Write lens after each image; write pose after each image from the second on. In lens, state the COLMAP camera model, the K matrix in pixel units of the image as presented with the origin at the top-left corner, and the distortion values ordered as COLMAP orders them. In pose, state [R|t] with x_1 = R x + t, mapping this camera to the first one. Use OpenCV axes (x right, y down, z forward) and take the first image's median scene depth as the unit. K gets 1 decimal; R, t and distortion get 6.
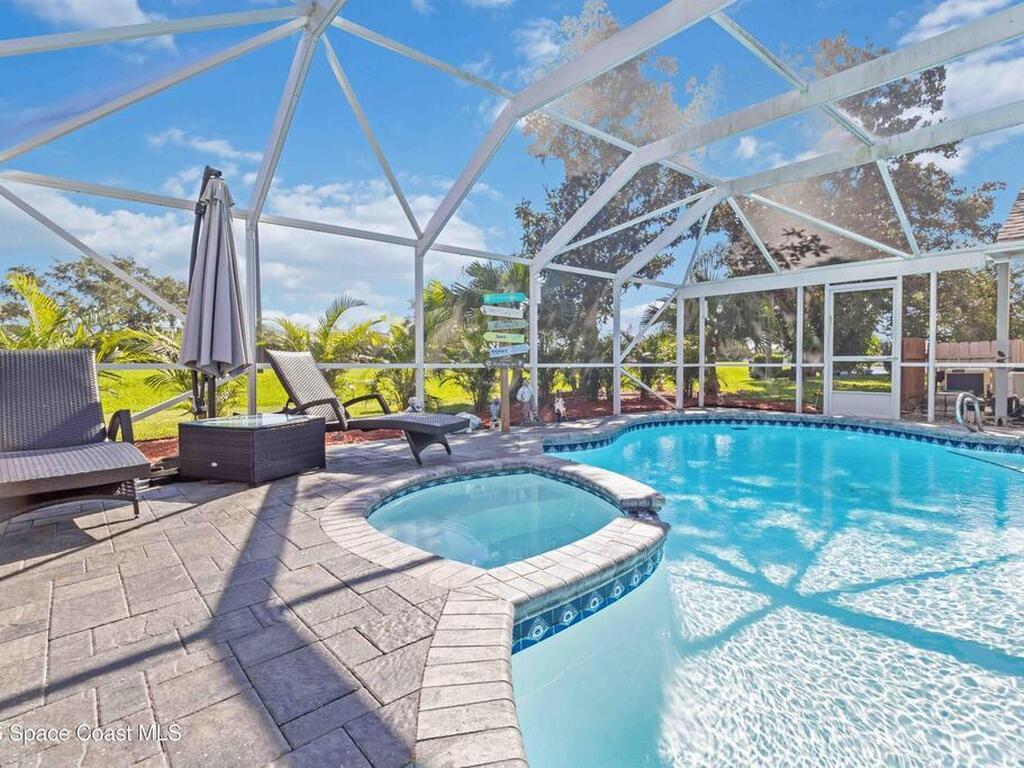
lens RADIAL K [[502.9, 0, 509.7], [0, 502.9, 365.4], [0, 0, 1]] dist [-0.002813, -0.000974]
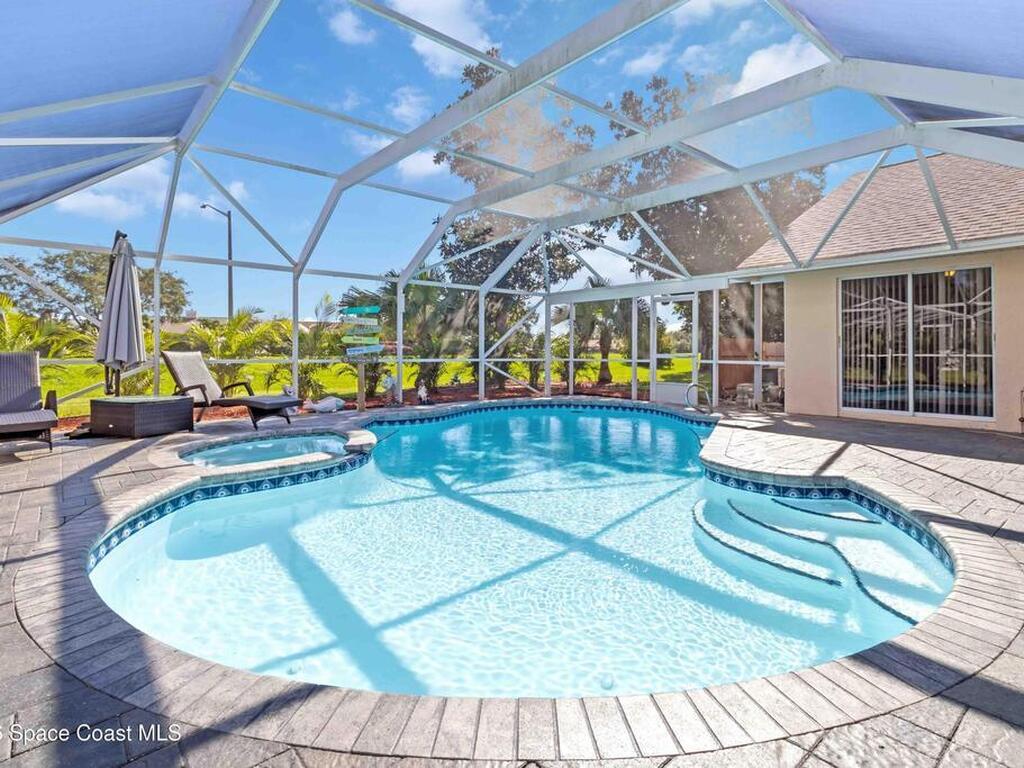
lens RADIAL K [[523.4, 0, 515.4], [0, 523.4, 341.2], [0, 0, 1]] dist [0.001806, 0.001259]
pose [[0.999936, 0.006030, -0.009589, 0.474152], [-0.006253, 0.999707, -0.023375, -0.025877], [0.009446, 0.023434, 0.999681, -0.434903]]
